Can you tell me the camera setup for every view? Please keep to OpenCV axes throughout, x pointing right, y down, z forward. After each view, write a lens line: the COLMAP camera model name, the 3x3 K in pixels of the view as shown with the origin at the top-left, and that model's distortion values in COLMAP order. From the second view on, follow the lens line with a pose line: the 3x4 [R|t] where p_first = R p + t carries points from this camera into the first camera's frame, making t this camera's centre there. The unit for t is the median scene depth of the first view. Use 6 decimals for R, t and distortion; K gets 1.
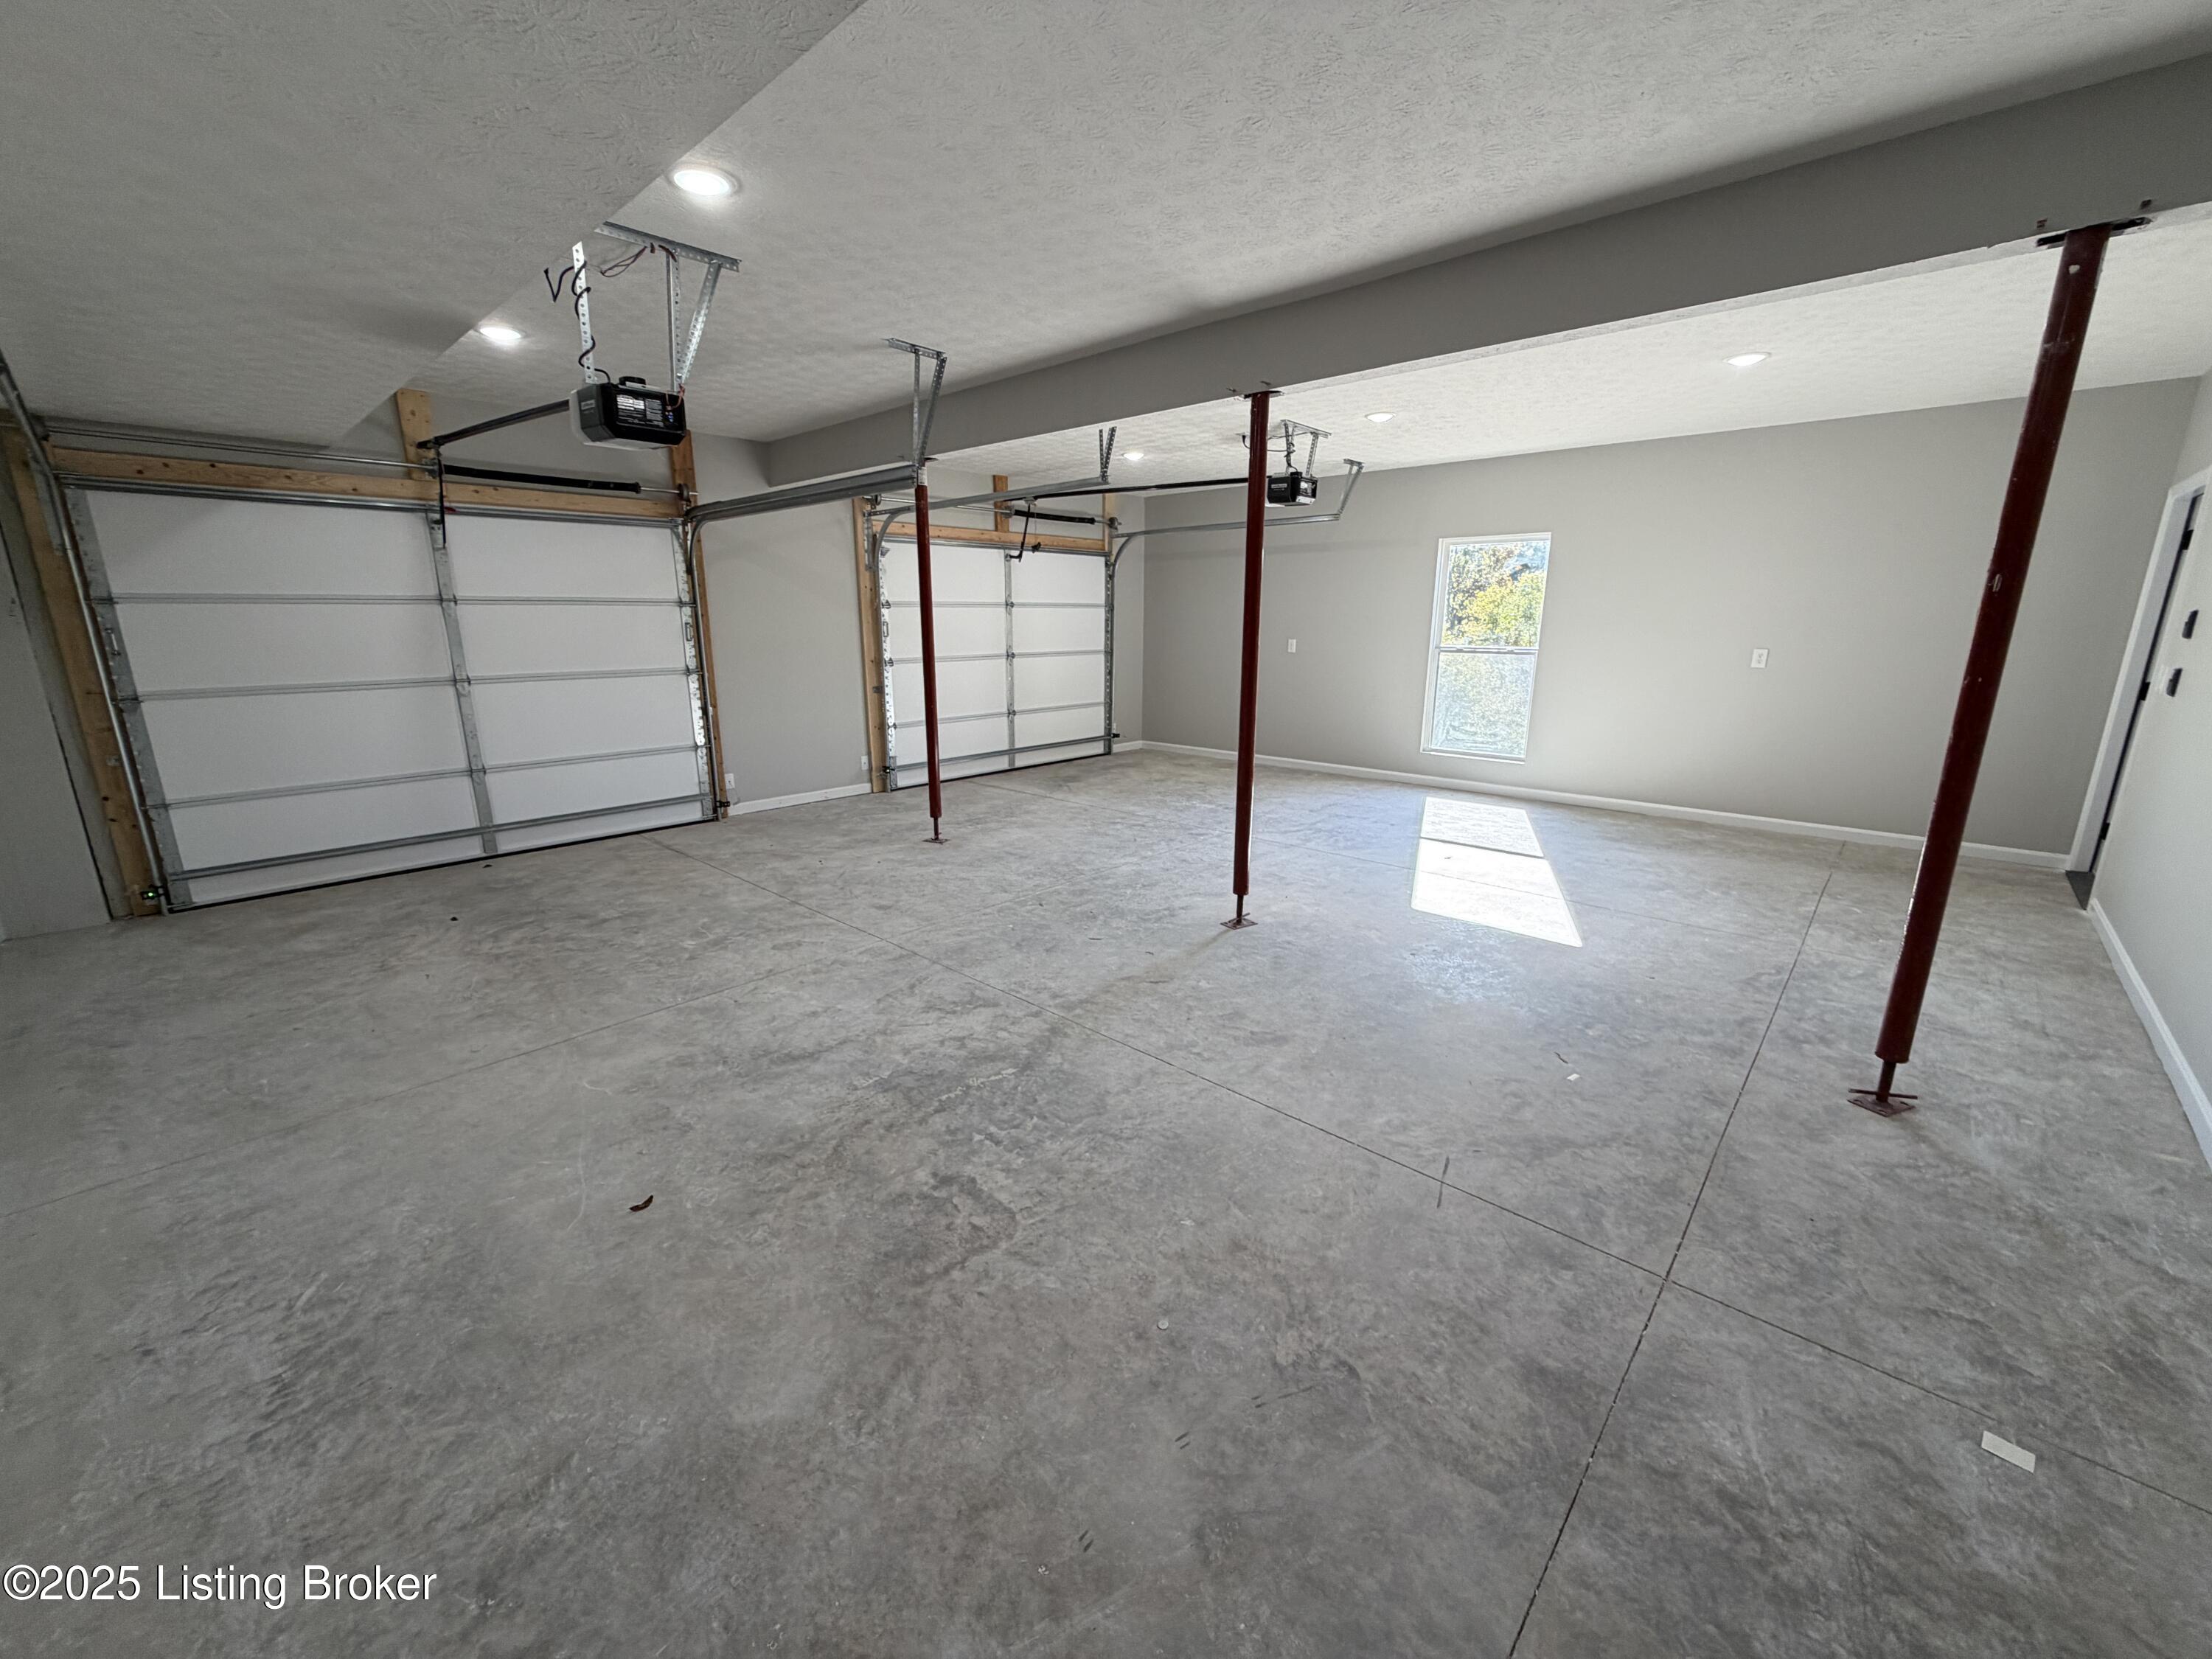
lens RADIAL K [[878.9, 0, 1106.0], [0, 878.9, 829.5], [0, 0, 1]] dist [-0.000400, 0.000122]
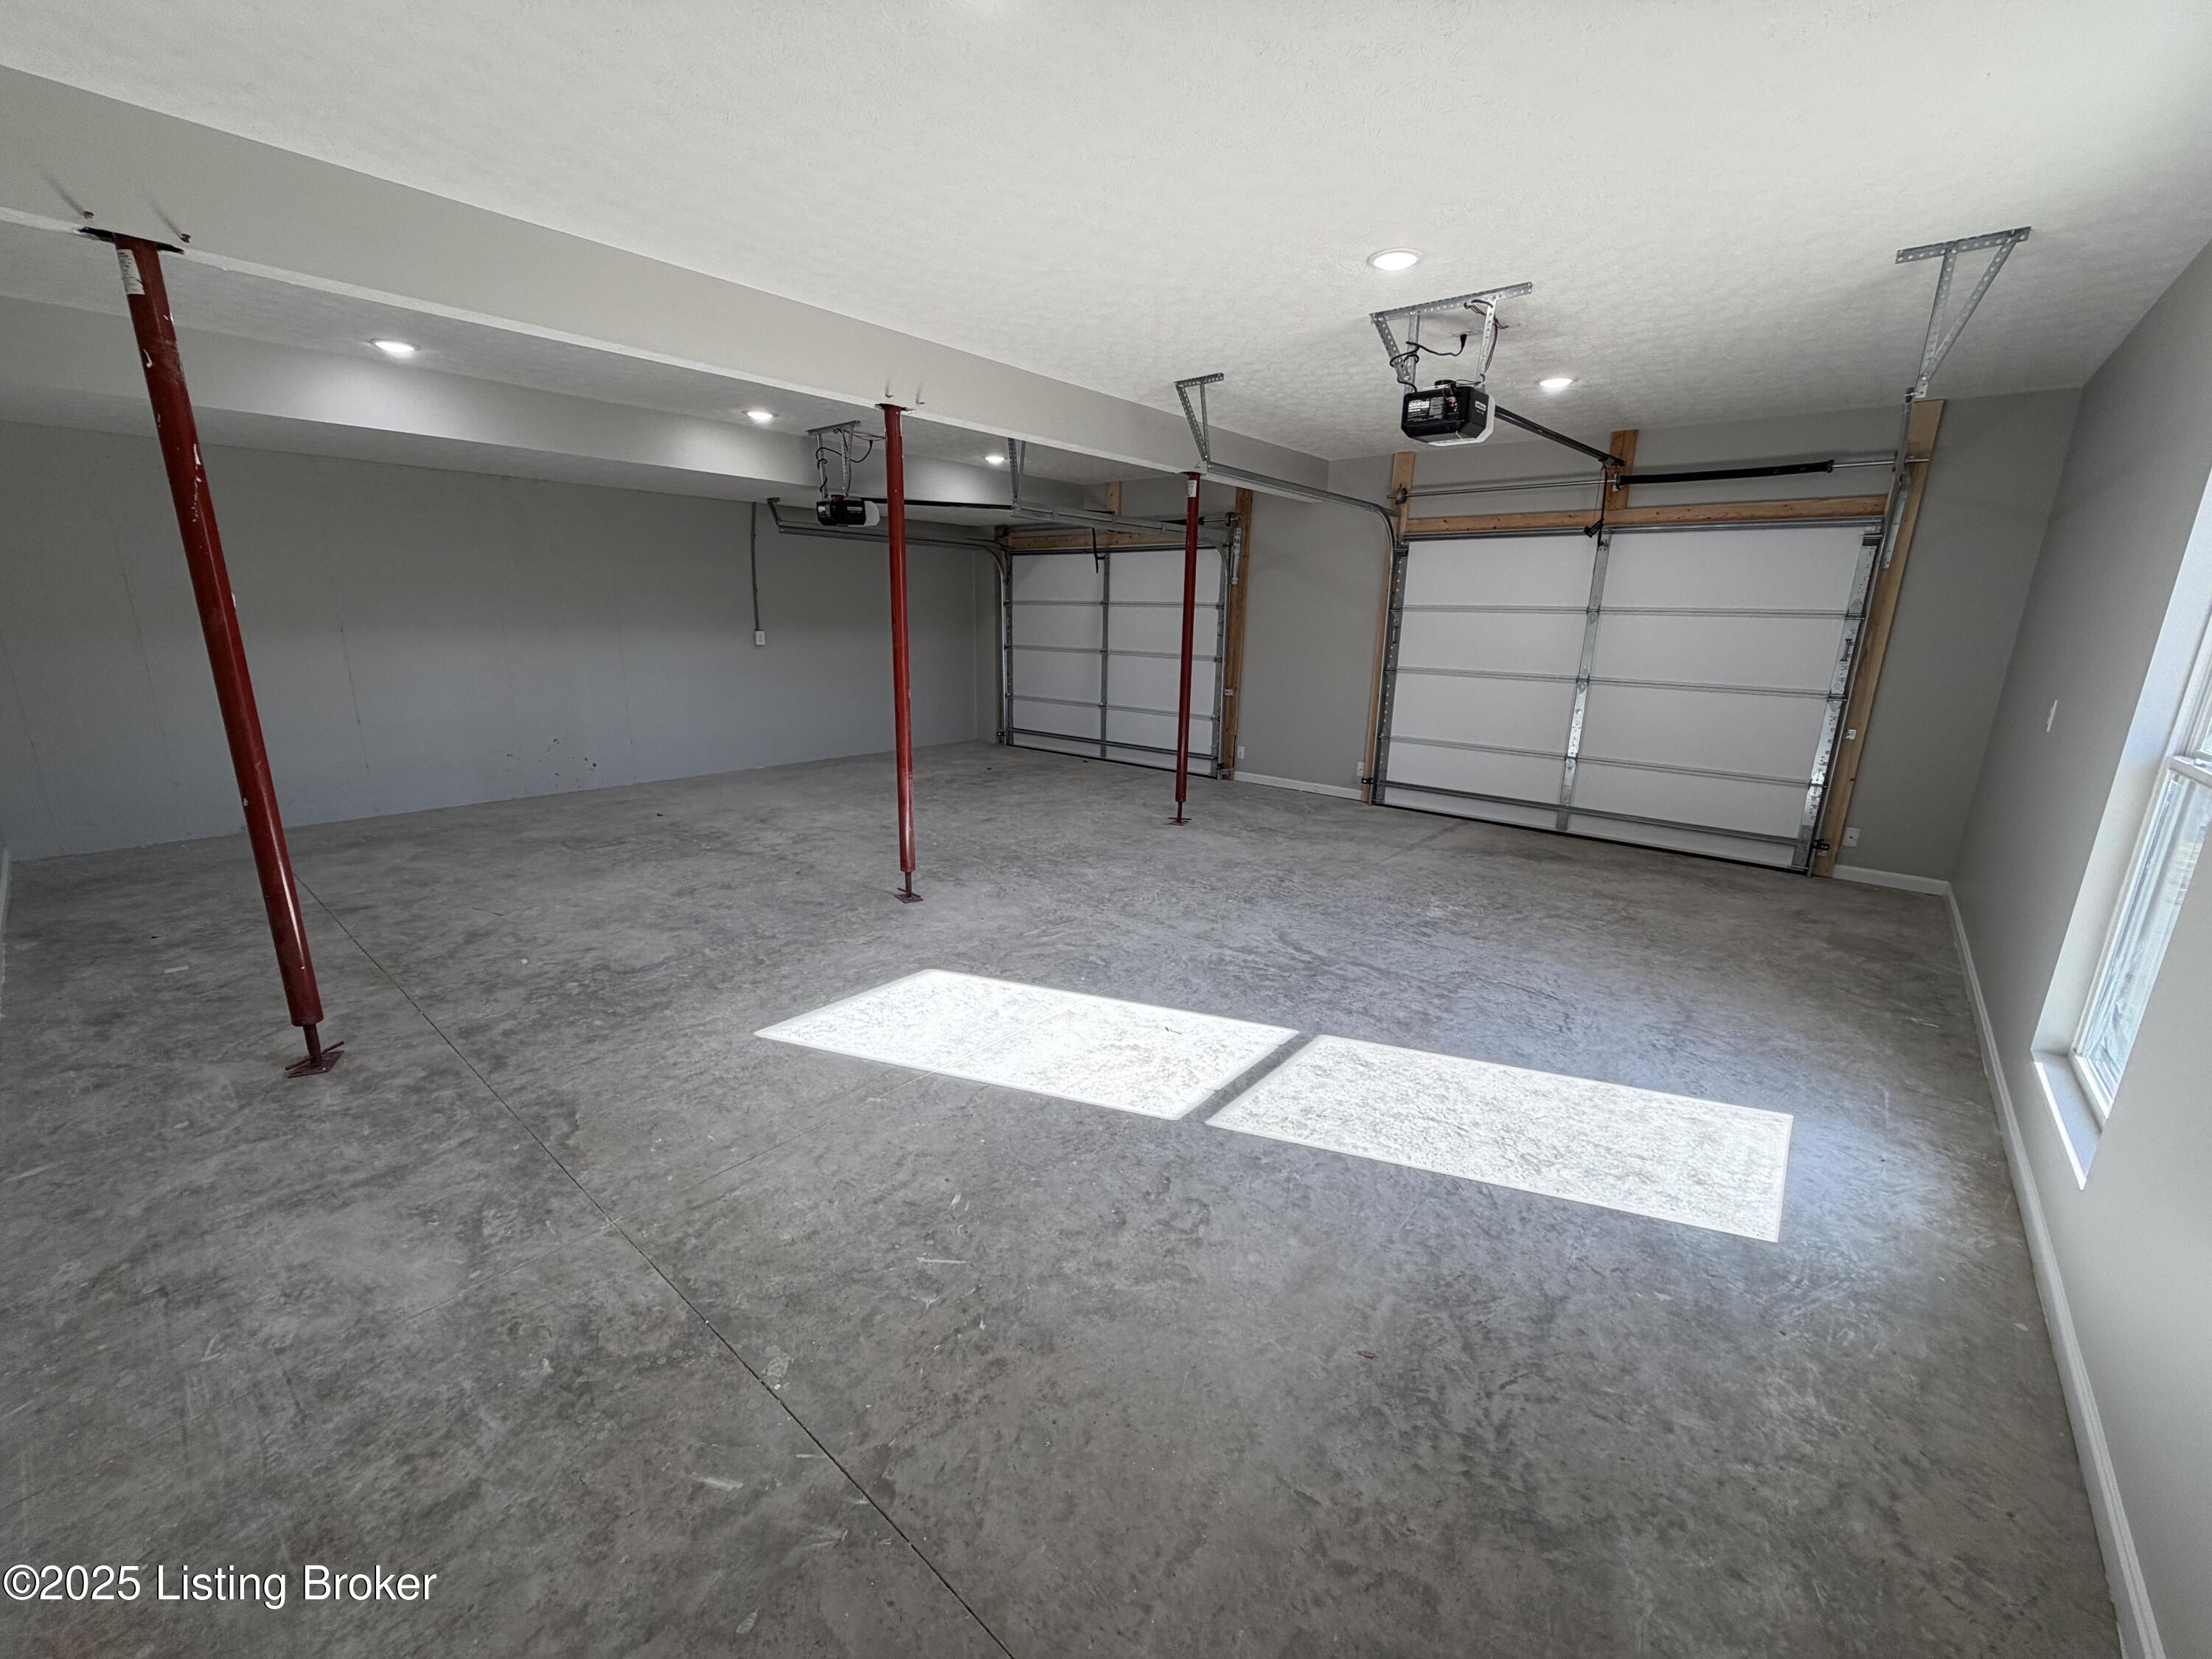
lens RADIAL K [[878.9, 0, 1106.0], [0, 878.9, 829.5], [0, 0, 1]] dist [-0.000400, 0.000122]
pose [[0.041411, 0.244180, -0.968845, 1.160432], [-0.257644, 0.939493, 0.225771, -0.272411], [0.965352, 0.240267, 0.101816, 1.075332]]
